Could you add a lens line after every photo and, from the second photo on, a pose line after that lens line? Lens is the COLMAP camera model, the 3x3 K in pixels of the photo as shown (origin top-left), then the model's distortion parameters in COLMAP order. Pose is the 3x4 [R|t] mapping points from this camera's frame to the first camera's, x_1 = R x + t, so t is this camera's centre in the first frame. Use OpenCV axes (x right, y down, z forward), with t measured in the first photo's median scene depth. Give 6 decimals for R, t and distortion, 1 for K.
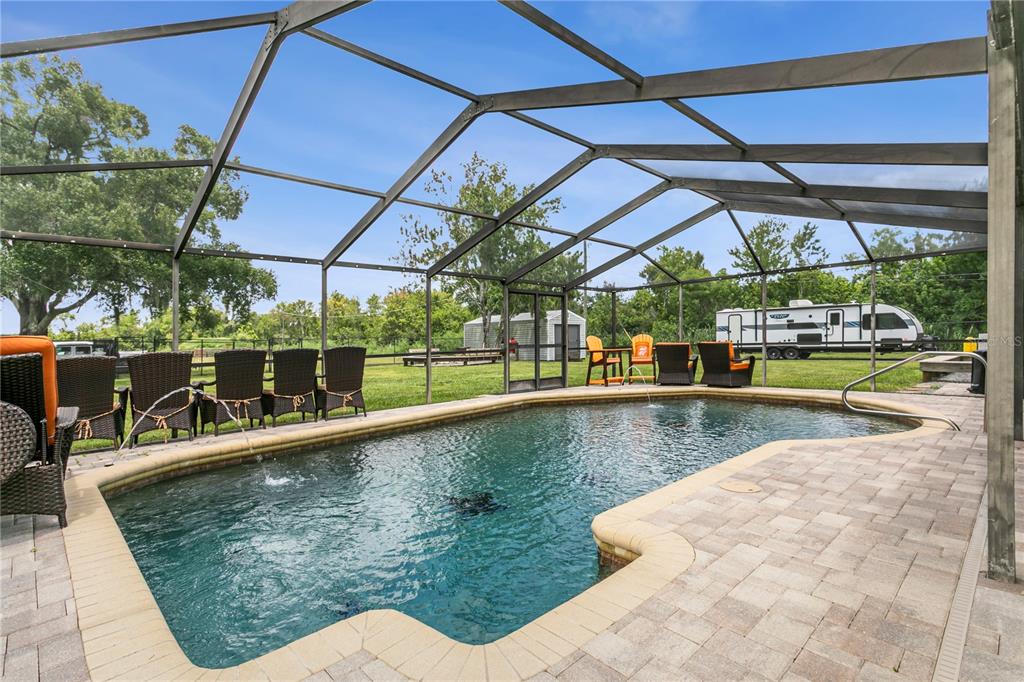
lens RADIAL K [[487.5, 0, 511.9], [0, 487.5, 345.1], [0, 0, 1]] dist [-0.000465, 0.001294]
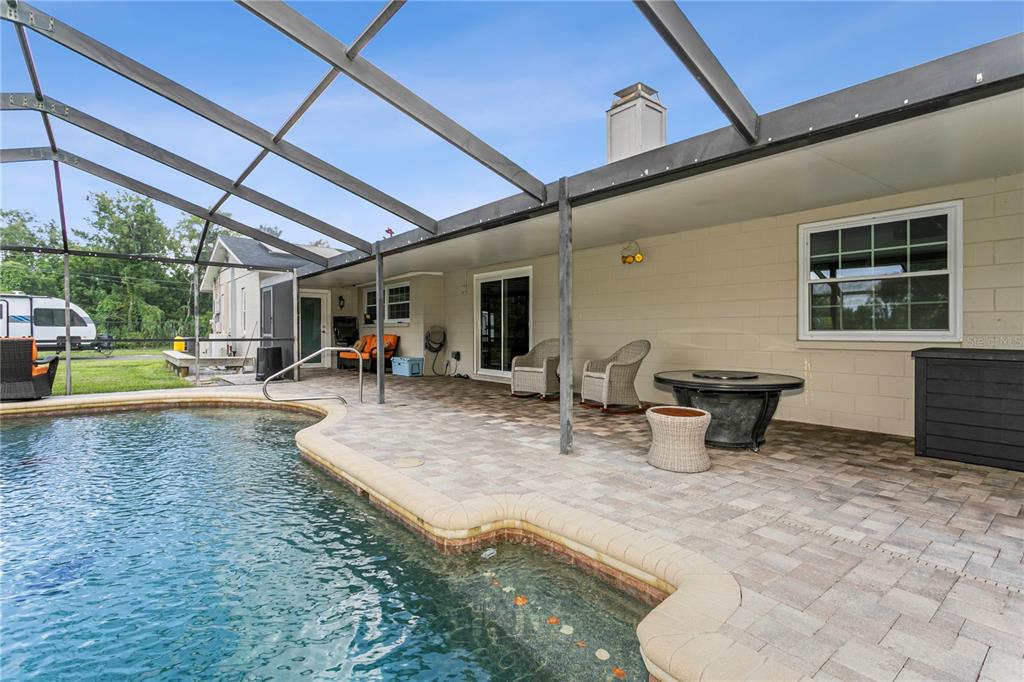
lens RADIAL K [[487.5, 0, 511.6], [0, 487.5, 339.2], [0, 0, 1]] dist [-0.000465, 0.001294]
pose [[0.070513, 0.010658, 0.997454, -0.231189], [0.000320, 0.999943, -0.010708, 0.003581], [-0.997511, 0.001074, 0.070506, 0.232228]]
